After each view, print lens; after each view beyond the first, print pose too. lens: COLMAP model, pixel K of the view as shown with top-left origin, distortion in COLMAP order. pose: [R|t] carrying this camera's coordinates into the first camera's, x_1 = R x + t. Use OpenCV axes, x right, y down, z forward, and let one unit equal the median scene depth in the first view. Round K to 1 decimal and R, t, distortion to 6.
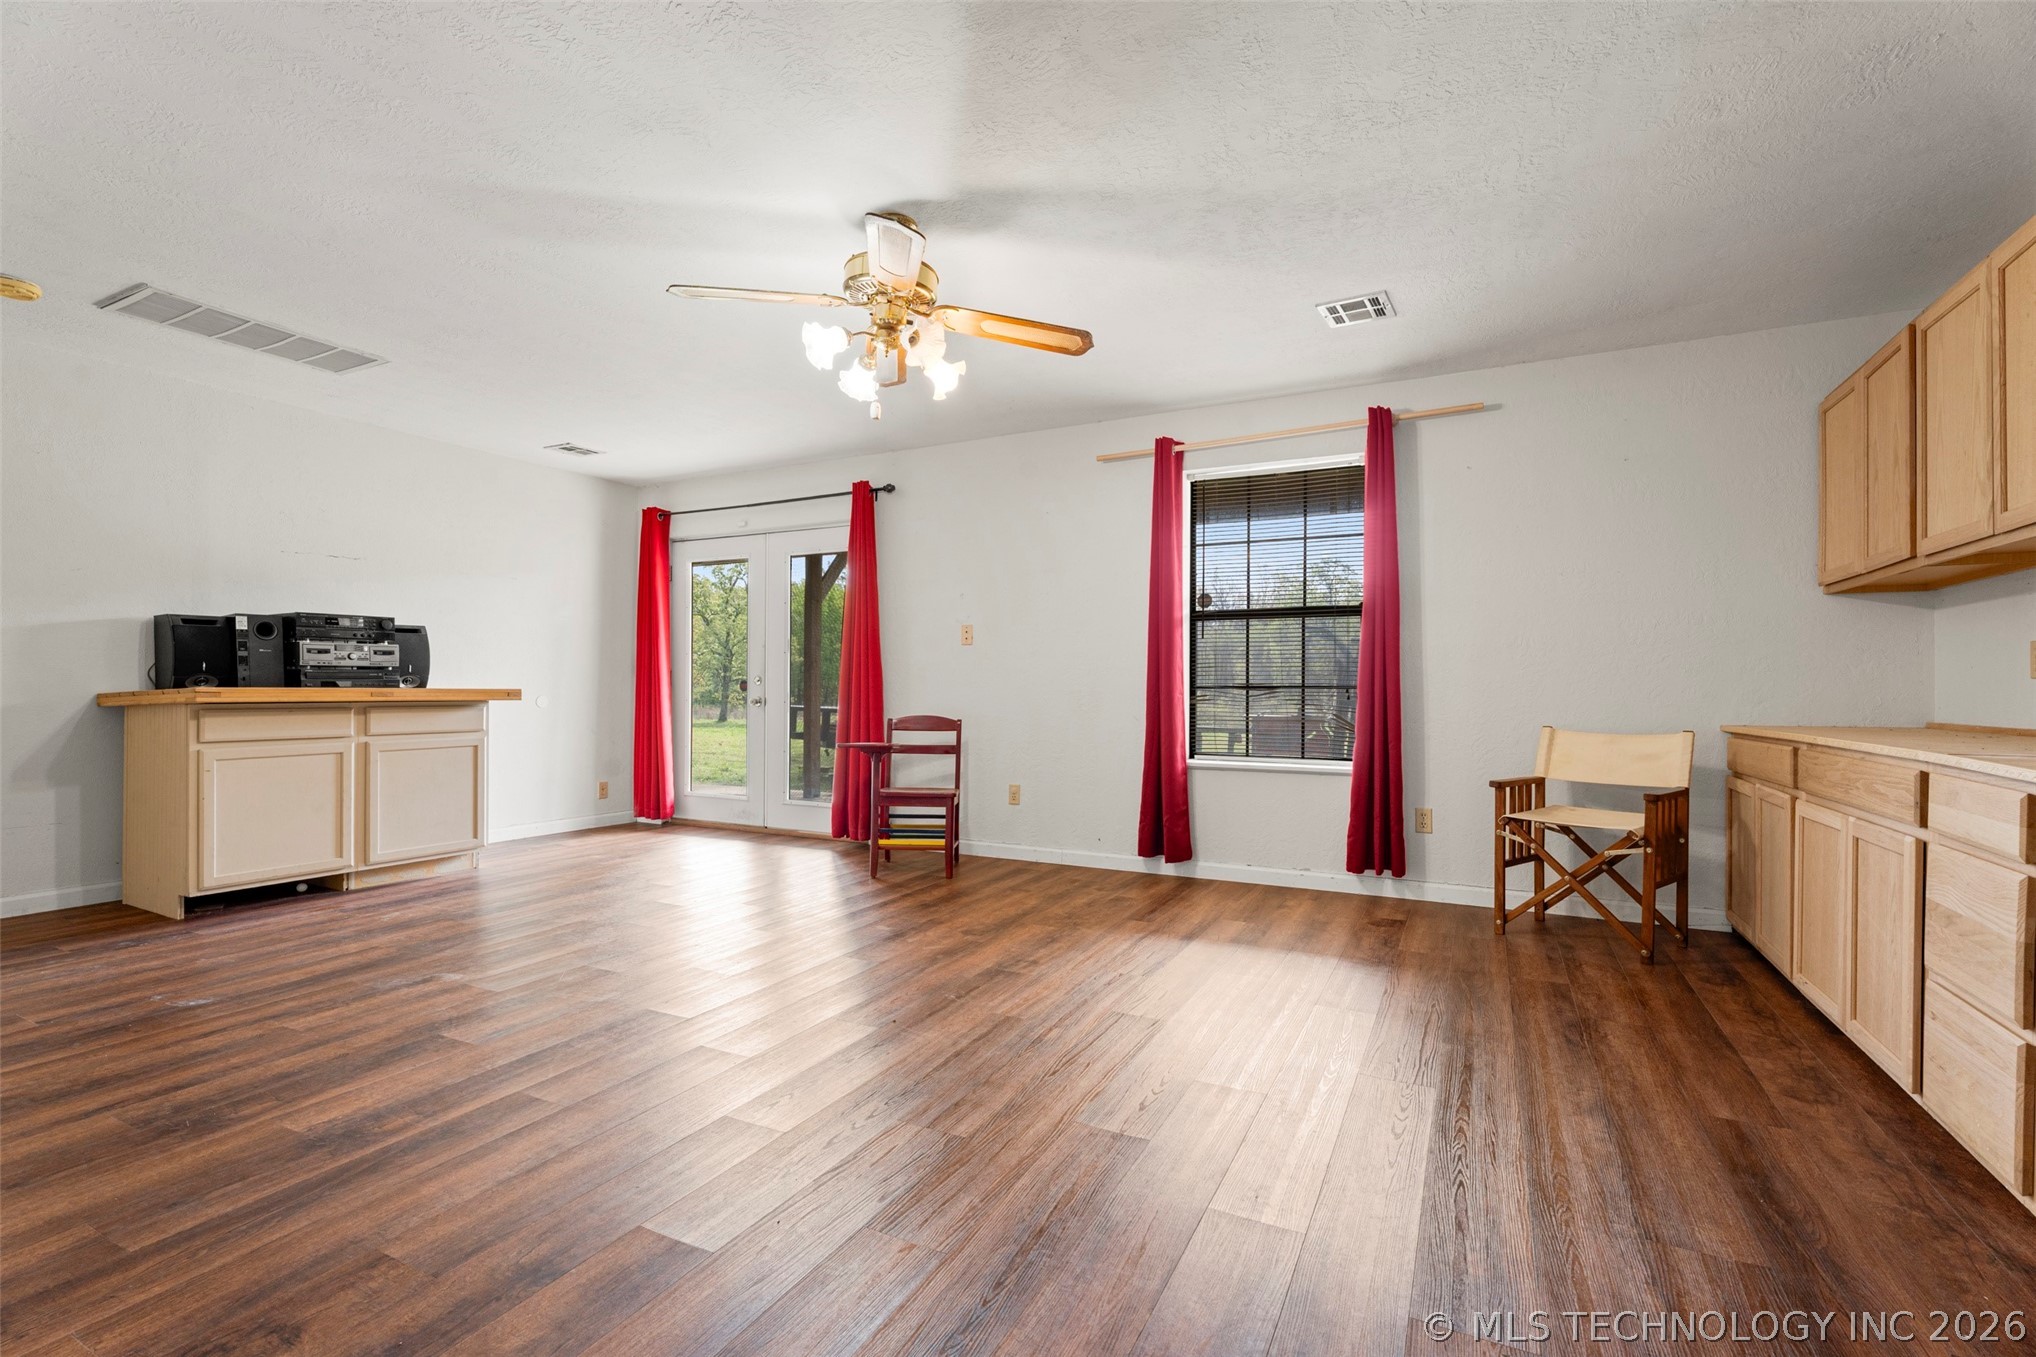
lens RADIAL K [[900.2, 0, 1007.0], [0, 900.2, 677.6], [0, 0, 1]] dist [0.003569, 0.000426]
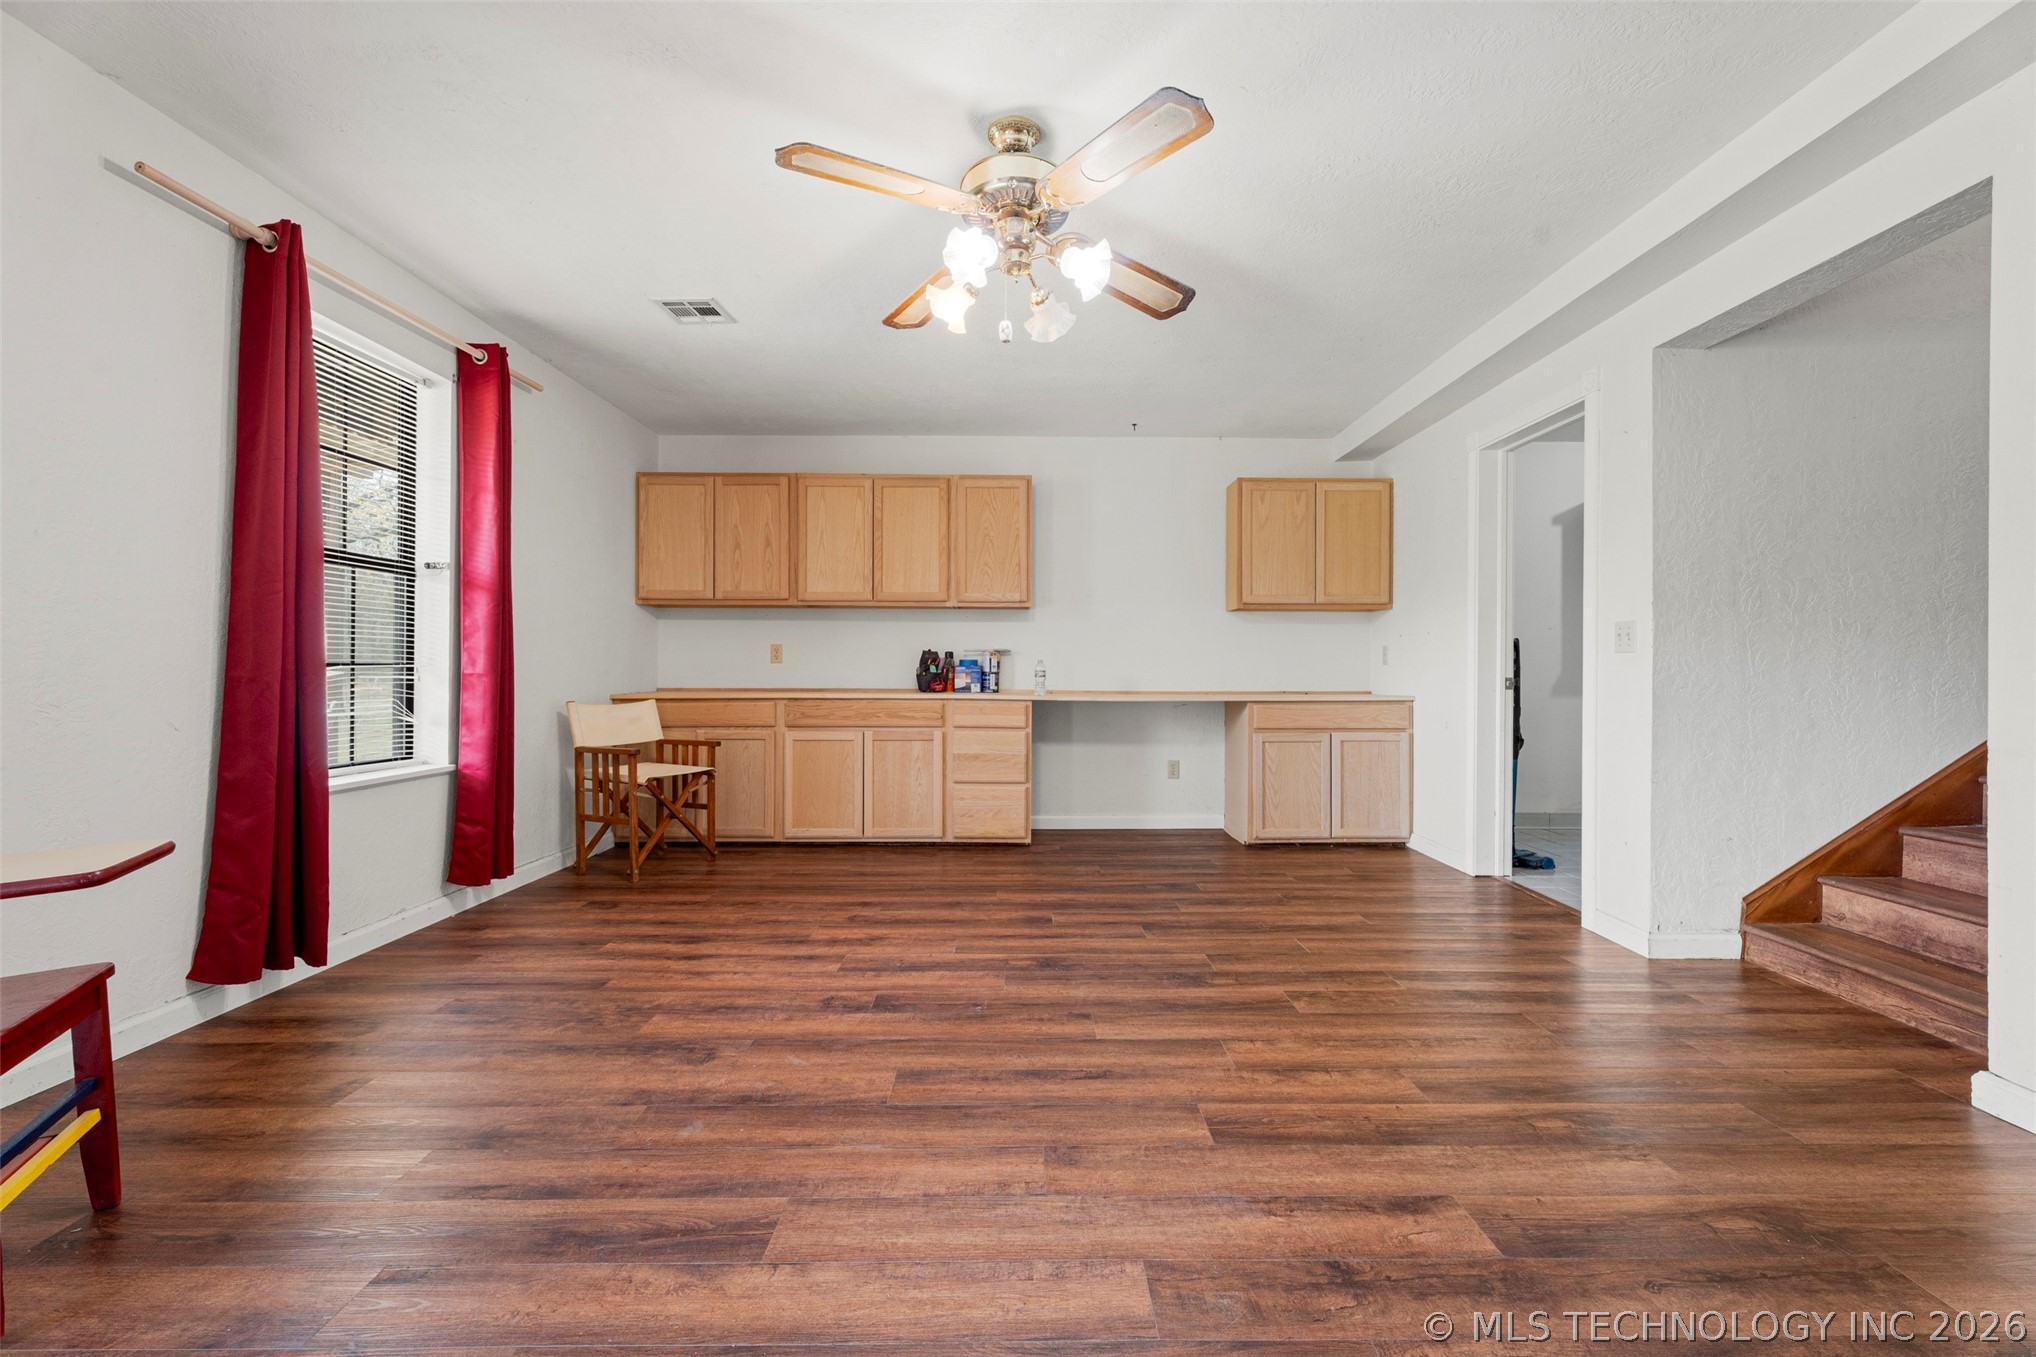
lens RADIAL K [[900.2, 0, 1007.0], [0, 900.2, 677.6], [0, 0, 1]] dist [0.003569, 0.000426]
pose [[-0.451529, -0.015555, 0.892121, -0.749146], [-0.015547, 0.999833, 0.009564, 0.002535], [-0.892121, -0.009551, -0.451696, 1.162254]]
